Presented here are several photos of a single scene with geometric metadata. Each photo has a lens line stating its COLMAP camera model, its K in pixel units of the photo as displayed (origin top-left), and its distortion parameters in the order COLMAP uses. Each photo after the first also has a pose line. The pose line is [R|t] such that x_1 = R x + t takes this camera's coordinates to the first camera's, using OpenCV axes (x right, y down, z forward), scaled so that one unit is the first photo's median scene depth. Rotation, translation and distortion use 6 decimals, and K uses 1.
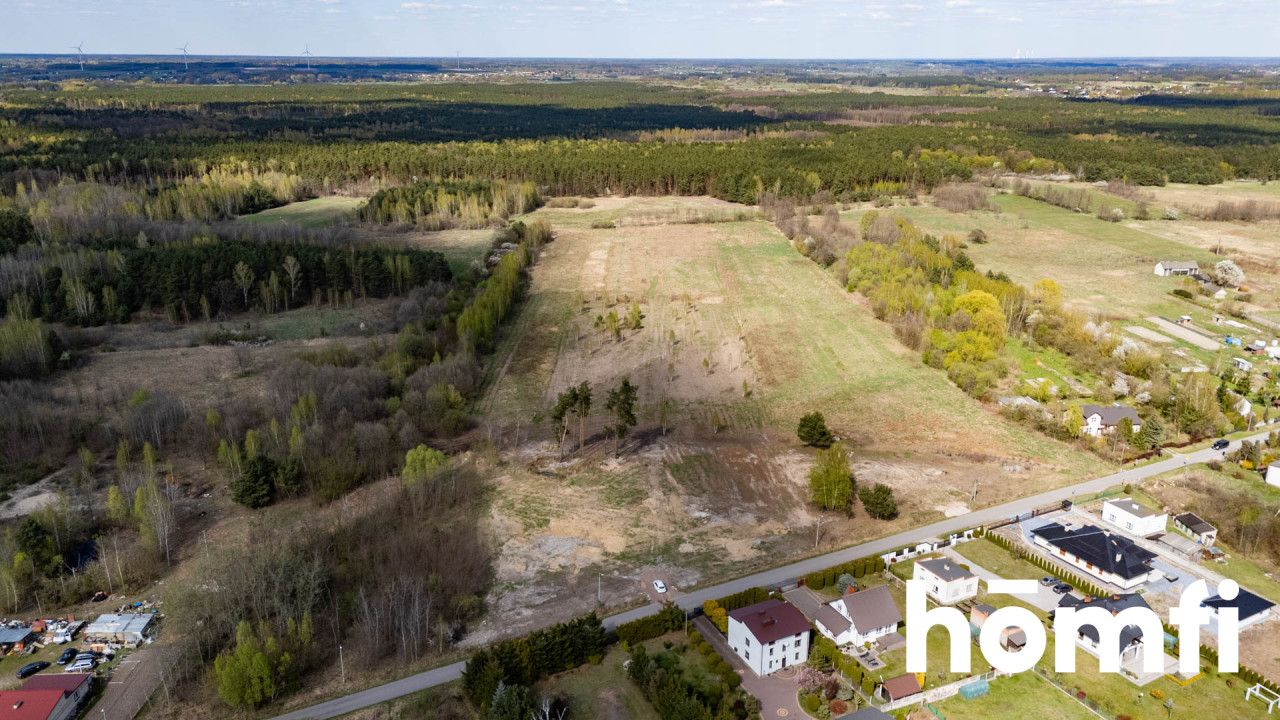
lens RADIAL K [[957.7, 0, 628.1], [0, 957.7, 359.1], [0, 0, 1]] dist [0.076665, -0.052300]
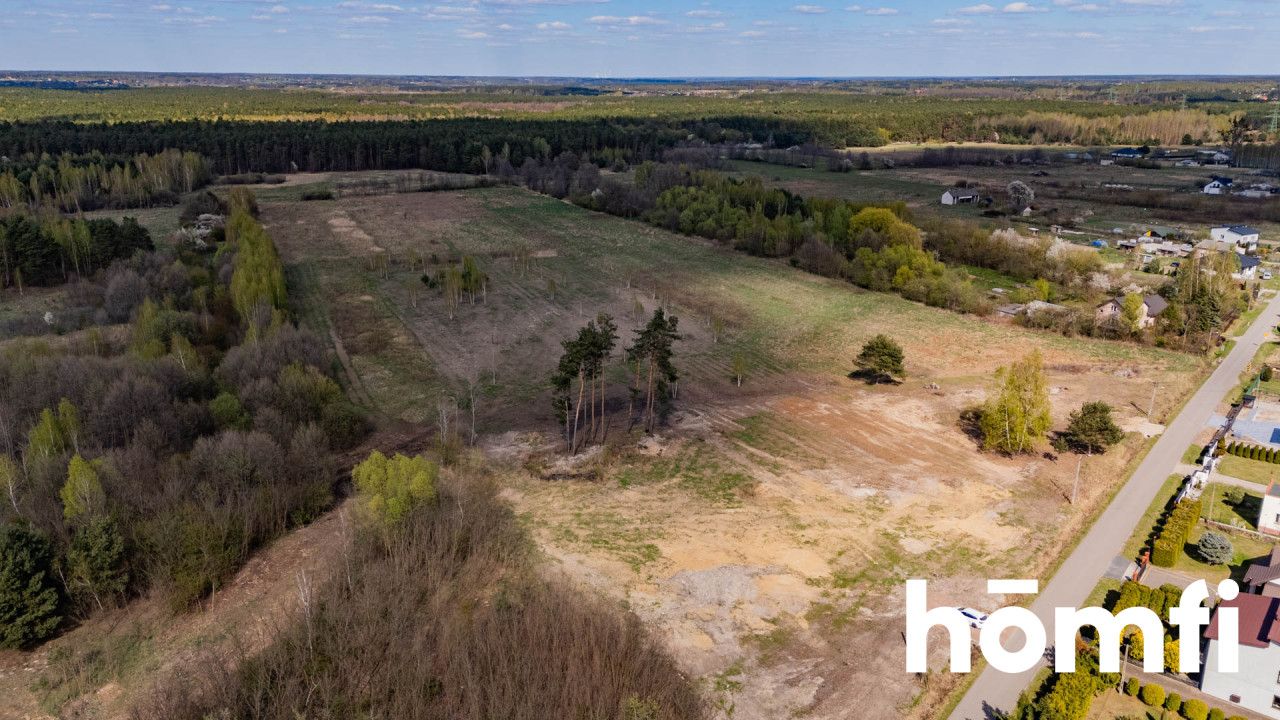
lens RADIAL K [[957.7, 0, 641.1], [0, 957.7, 354.0], [0, 0, 1]] dist [0.076665, -0.052300]
pose [[0.915336, -0.112333, 0.386706, -0.283878], [0.121557, 0.992584, 0.000606, 0.053996], [-0.383906, 0.046452, 0.922203, 0.467958]]
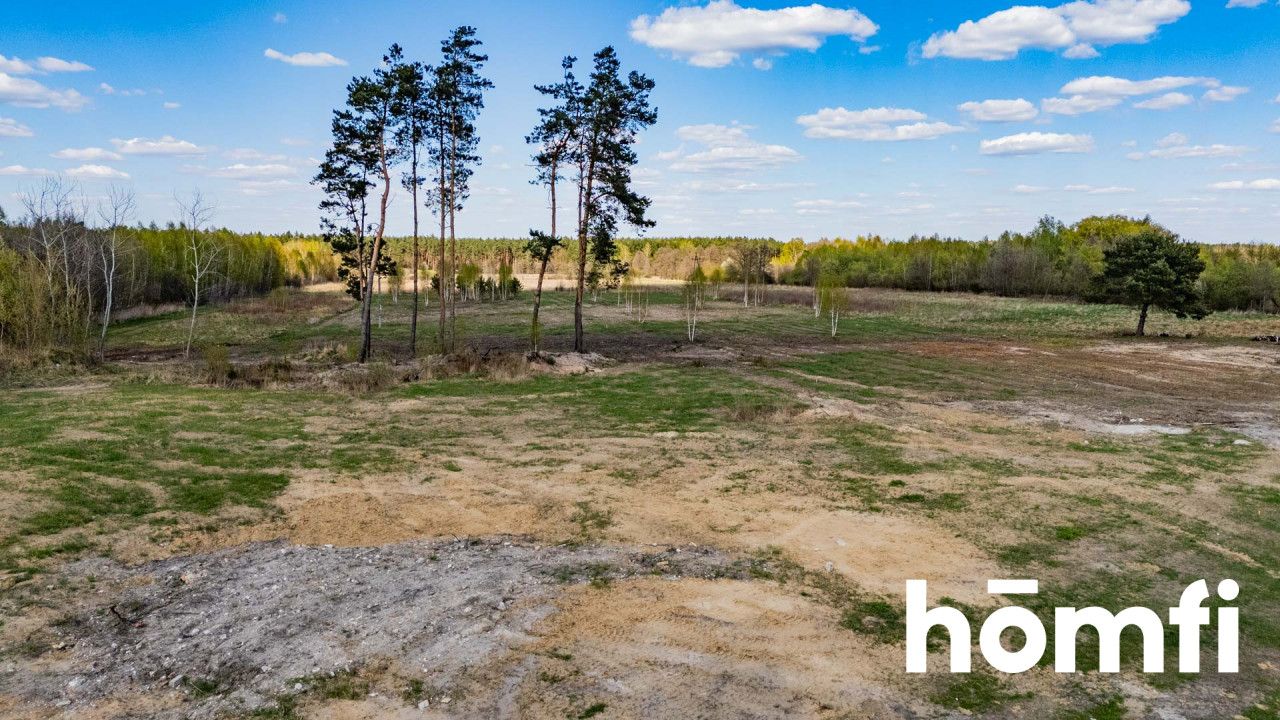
lens RADIAL K [[957.7, 0, 639.7], [0, 957.7, 363.3], [0, 0, 1]] dist [0.076665, -0.052300]
pose [[0.976838, -0.027752, 0.212174, -0.059841], [0.068236, 0.980187, -0.185947, 0.175134], [-0.202810, 0.196118, 0.959378, 0.822291]]
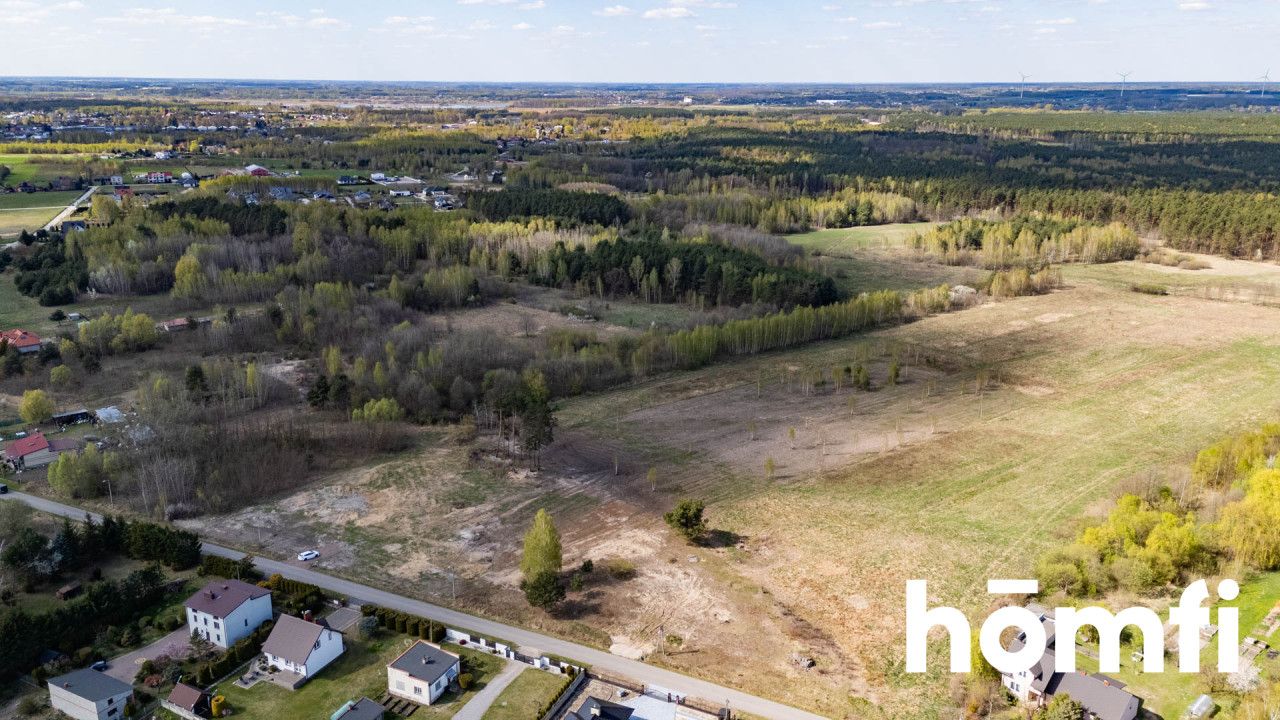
lens RADIAL K [[957.7, 0, 643.6], [0, 957.7, 359.7], [0, 0, 1]] dist [0.076665, -0.052300]
pose [[0.598732, 0.226743, -0.768184, 0.889345], [-0.246213, 0.964757, 0.092863, -0.145767], [0.762167, 0.133537, 0.633458, 0.478166]]
